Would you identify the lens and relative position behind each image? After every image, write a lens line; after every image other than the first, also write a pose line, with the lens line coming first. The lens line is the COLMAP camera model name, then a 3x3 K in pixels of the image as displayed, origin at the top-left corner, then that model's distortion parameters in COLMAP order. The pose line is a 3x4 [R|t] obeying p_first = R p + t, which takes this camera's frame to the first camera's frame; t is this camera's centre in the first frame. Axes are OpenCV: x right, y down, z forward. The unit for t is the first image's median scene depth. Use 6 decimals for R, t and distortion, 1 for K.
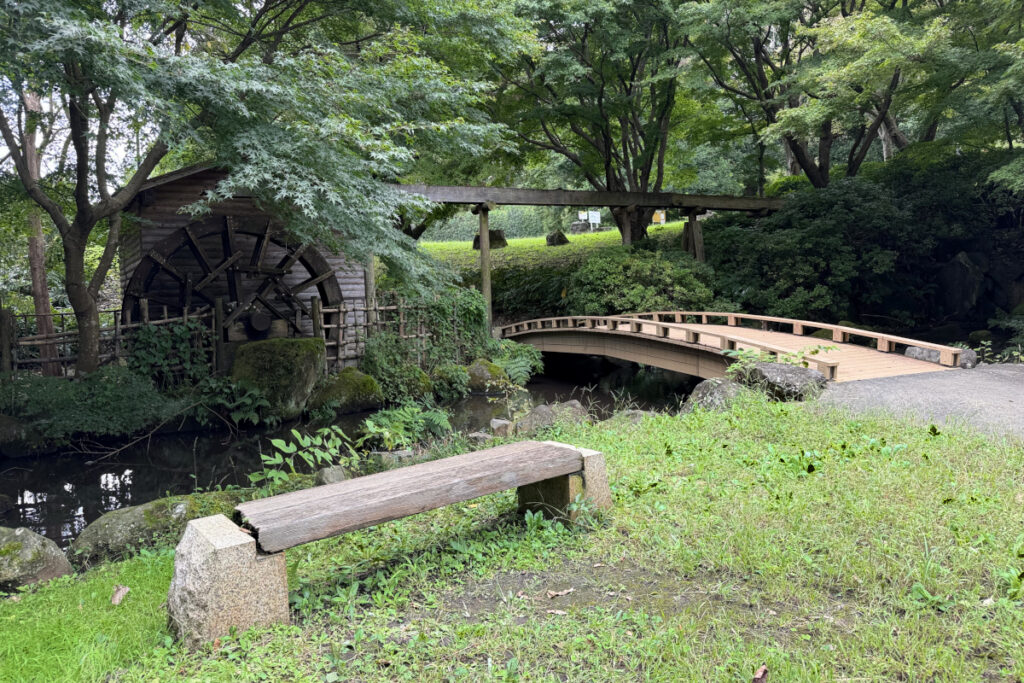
lens RADIAL K [[683.3, 0, 512.0], [0, 683.3, 341.5], [0, 0, 1]] dist [0.001856, -0.000919]
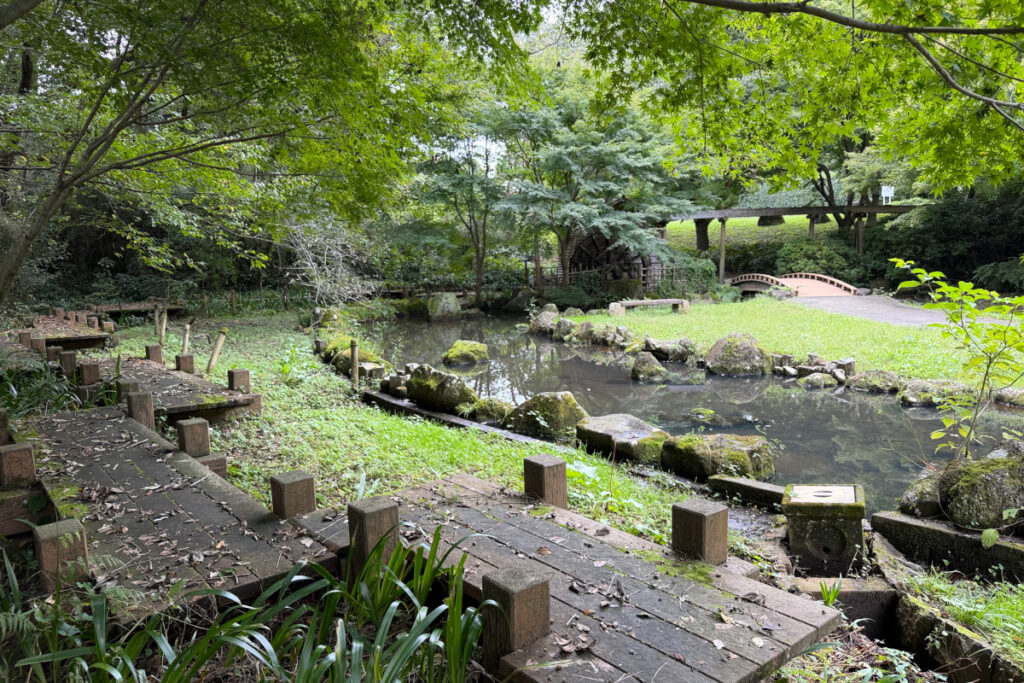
lens RADIAL K [[659.7, 0, 511.5], [0, 659.7, 305.0], [0, 0, 1]] dist [0.065054, -0.000209]
pose [[0.879117, 0.050600, -0.473913, 0.418346], [-0.042389, 0.998709, 0.028001, 0.036222], [0.474718, -0.004527, 0.880126, -1.243210]]
